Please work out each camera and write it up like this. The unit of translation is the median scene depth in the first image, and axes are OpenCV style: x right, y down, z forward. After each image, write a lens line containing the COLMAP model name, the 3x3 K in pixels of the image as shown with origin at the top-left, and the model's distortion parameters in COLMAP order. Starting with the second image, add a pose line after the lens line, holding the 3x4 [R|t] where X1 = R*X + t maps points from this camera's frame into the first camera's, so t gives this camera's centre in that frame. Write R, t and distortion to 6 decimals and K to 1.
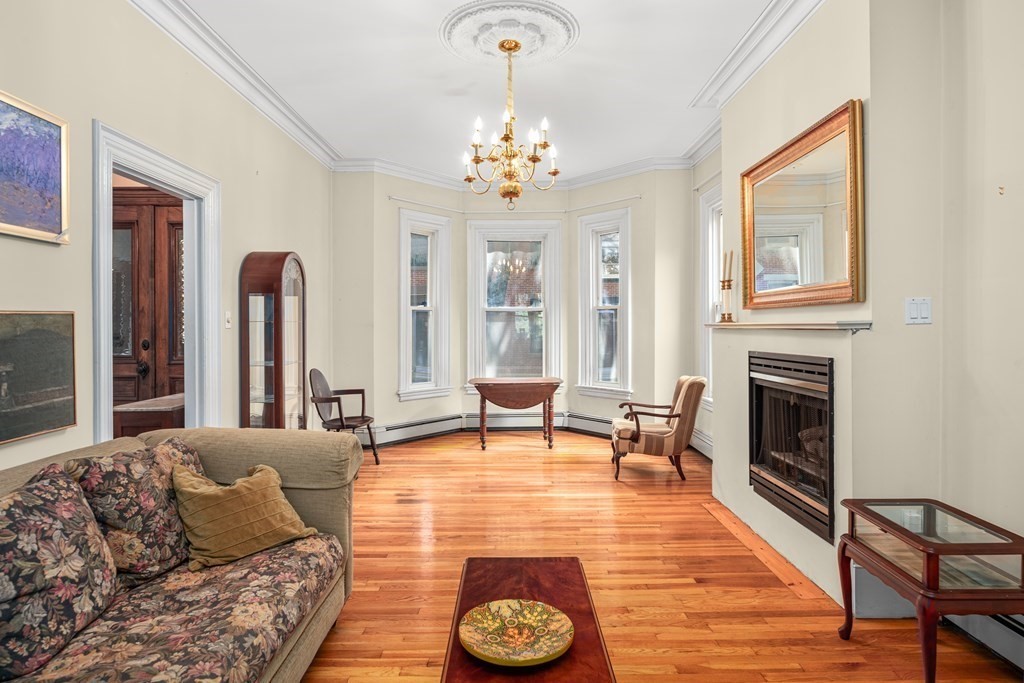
lens RADIAL K [[584.1, 0, 512.0], [0, 584.1, 326.6], [0, 0, 1]] dist [-0.002516, -0.000944]
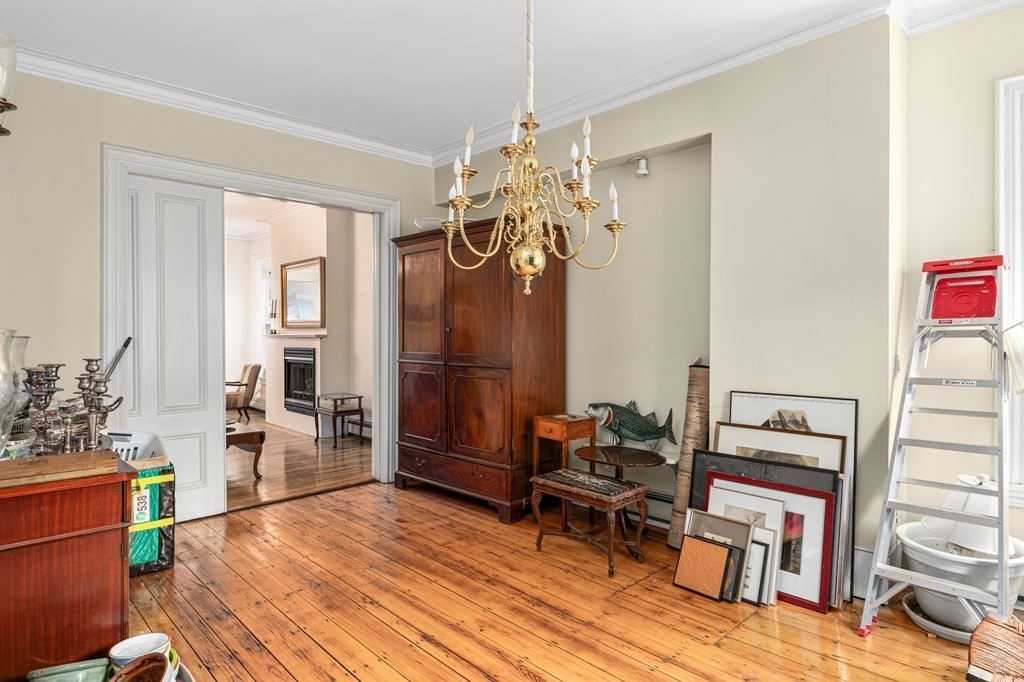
lens RADIAL K [[584.1, 0, 512.0], [0, 584.1, 326.1], [0, 0, 1]] dist [-0.002516, -0.000944]
pose [[0.726045, 0.004030, 0.687635, -0.519633], [0.002317, 0.999963, -0.008307, -0.019099], [-0.687643, 0.007625, 0.726009, -1.276008]]
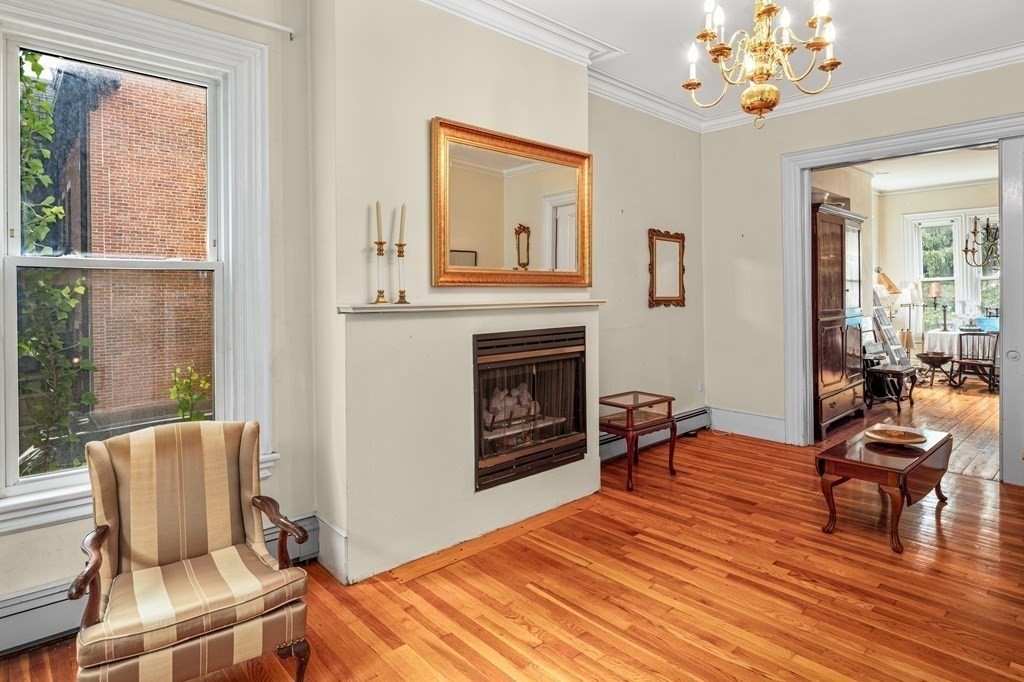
lens RADIAL K [[577.6, 0, 511.3], [0, 577.6, 294.0], [0, 0, 1]] dist [-0.004200, -0.001630]
pose [[-0.678073, 0.010324, 0.734922, -0.284048], [0.015492, 0.999880, 0.000248, -0.019880], [-0.734831, 0.011554, -0.678152, 1.634623]]
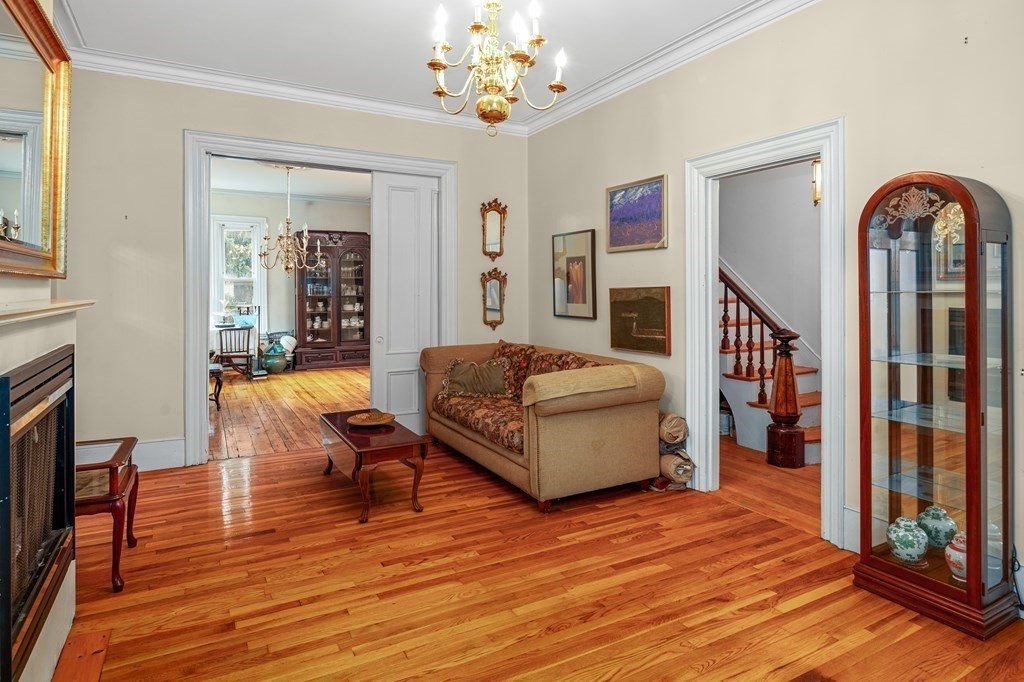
lens RADIAL K [[587.9, 0, 527.6], [0, 587.9, 291.7], [0, 0, 1]] dist [-0.001206, -0.001402]
pose [[-0.865892, 0.011891, -0.500090, 0.311648], [0.005743, 0.999888, 0.013830, -0.026045], [0.500198, 0.009103, -0.865863, 1.621994]]
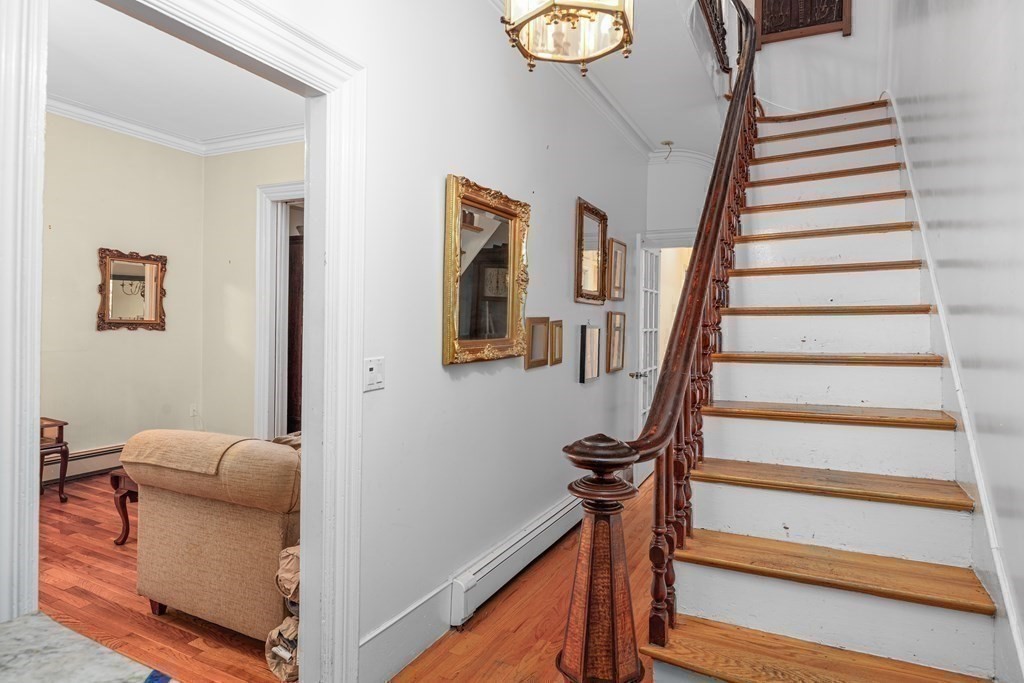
lens RADIAL K [[584.1, 0, 512.0], [0, 584.1, 326.6], [0, 0, 1]] dist [-0.002516, -0.000944]
pose [[-0.900370, -0.004157, 0.435106, -0.961155], [-0.005006, 0.999987, -0.000806, 0.007767], [-0.435097, -0.002904, -0.900379, 1.222630]]
